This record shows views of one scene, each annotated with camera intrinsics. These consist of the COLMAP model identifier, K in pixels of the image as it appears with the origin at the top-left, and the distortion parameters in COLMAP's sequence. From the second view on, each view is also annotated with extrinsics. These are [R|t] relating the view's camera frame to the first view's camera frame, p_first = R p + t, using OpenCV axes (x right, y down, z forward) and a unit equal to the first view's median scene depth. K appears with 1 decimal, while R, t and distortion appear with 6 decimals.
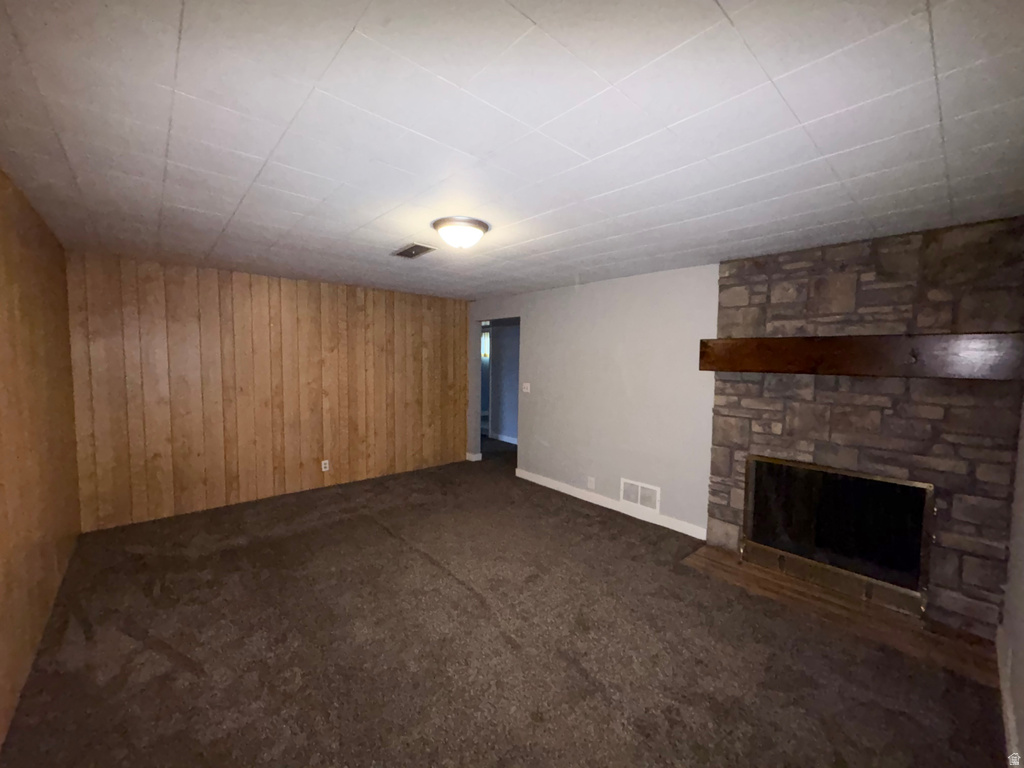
lens RADIAL K [[408.3, 0, 513.7], [0, 408.3, 385.3], [0, 0, 1]] dist [0.000502, 0.000008]
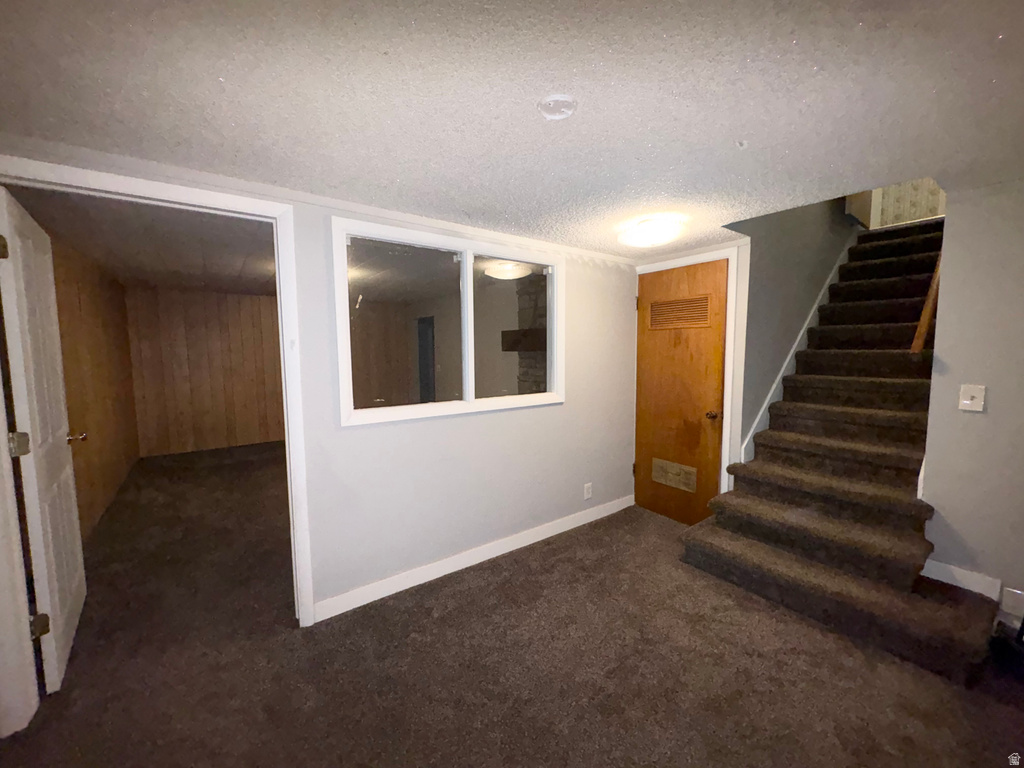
lens RADIAL K [[408.3, 0, 510.7], [0, 408.3, 383.7], [0, 0, 1]] dist [0.000502, 0.000008]
pose [[0.994532, -0.015731, -0.103240, 0.622133], [0.017536, 0.999708, 0.016599, 0.058942], [0.102948, -0.018319, 0.994518, -0.495657]]
